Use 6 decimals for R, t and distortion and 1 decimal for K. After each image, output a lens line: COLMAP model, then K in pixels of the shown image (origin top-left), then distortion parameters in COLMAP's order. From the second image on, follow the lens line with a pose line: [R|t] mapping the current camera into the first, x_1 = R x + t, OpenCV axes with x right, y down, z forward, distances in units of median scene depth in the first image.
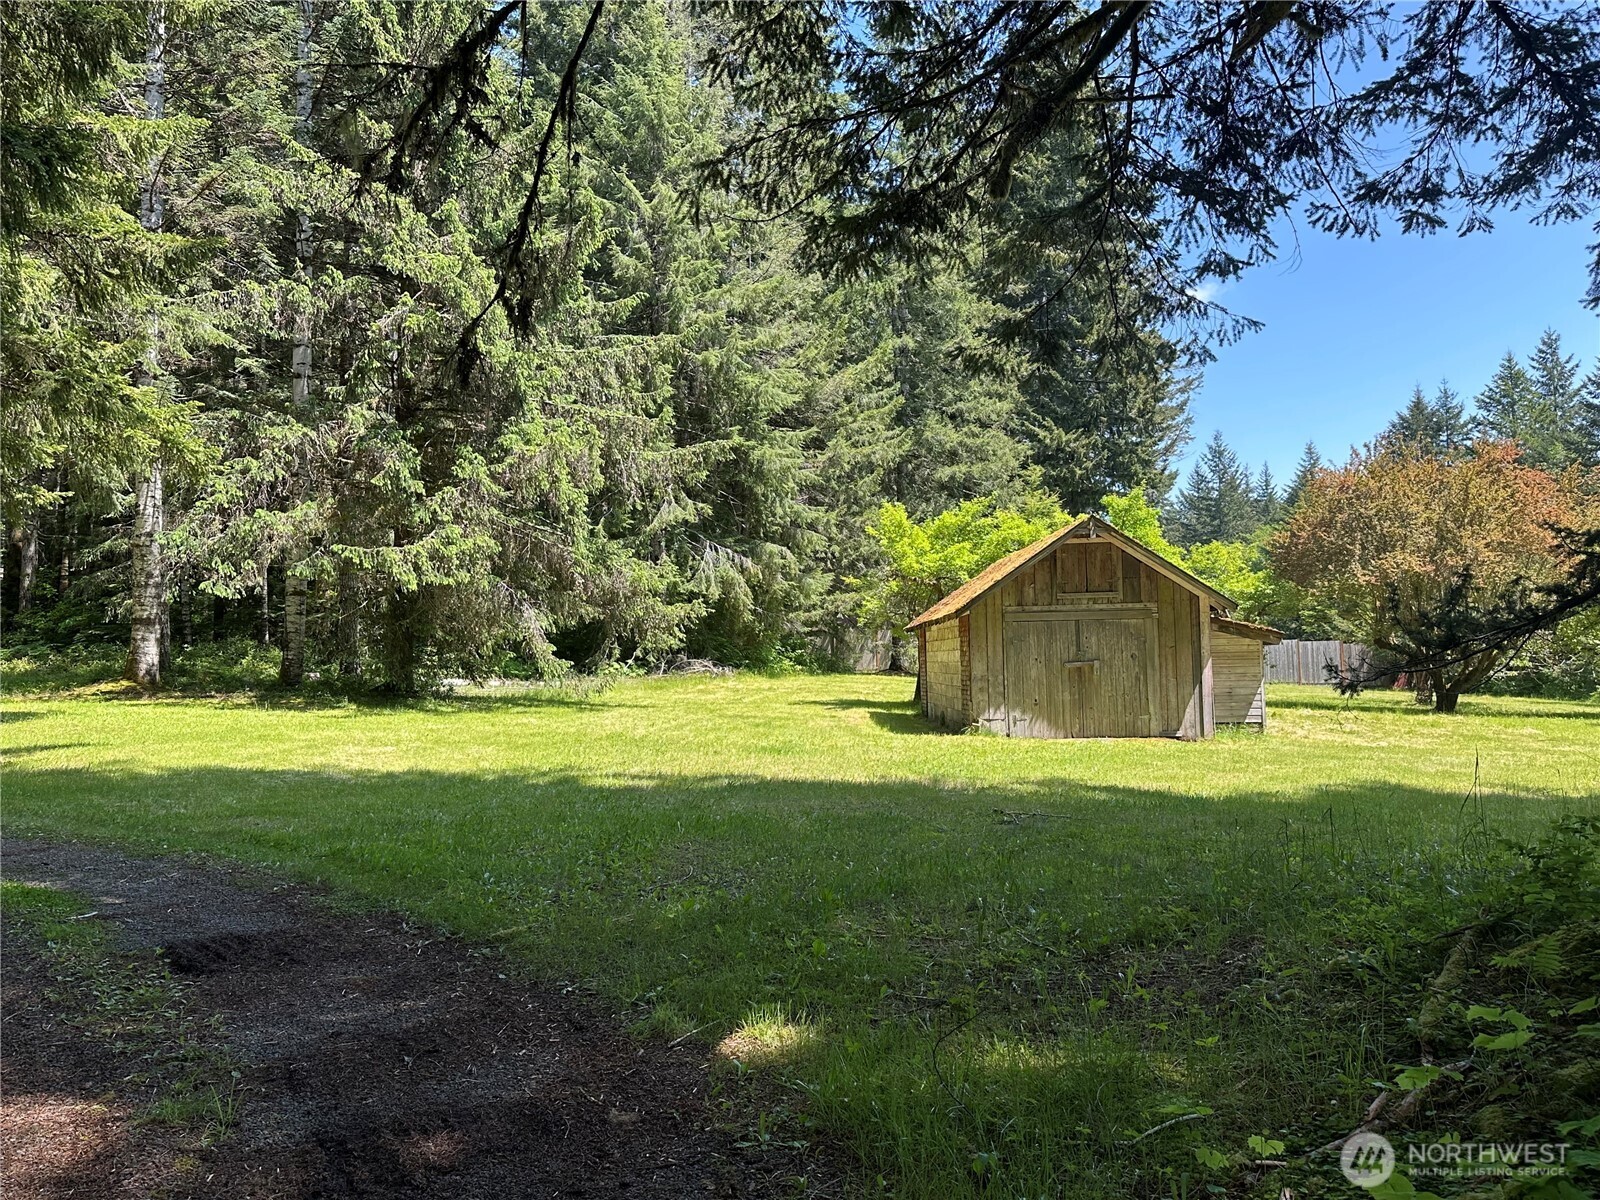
lens RADIAL K [[1190.8, 0, 800.0], [0, 1190.8, 600.0], [0, 0, 1]] dist [-0.005484, -0.002977]
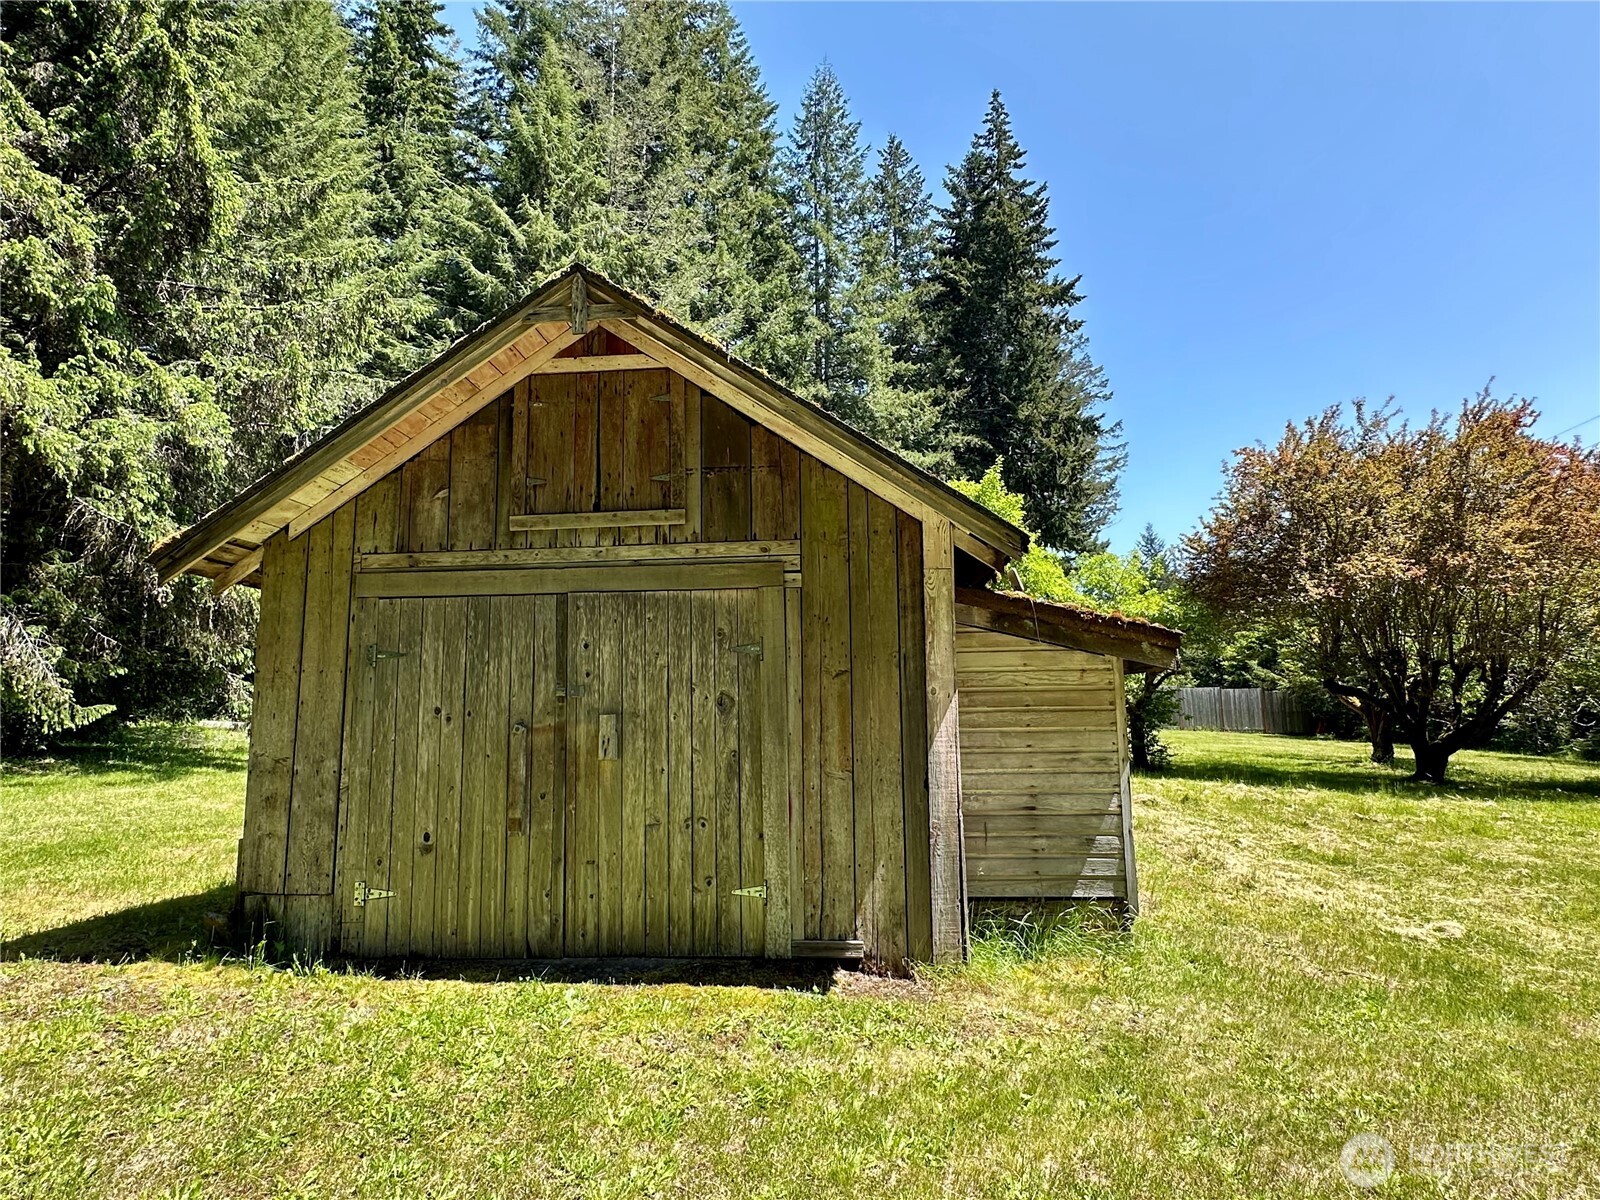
lens RADIAL K [[923.2, 0, 800.0], [0, 923.2, 600.0], [0, 0, 1]] dist [0.002515, 0.000237]
pose [[0.999608, 0.003039, -0.027831, 0.194832], [-0.004776, 0.998031, -0.062540, 0.022222], [0.027586, 0.062648, 0.997654, 0.469098]]
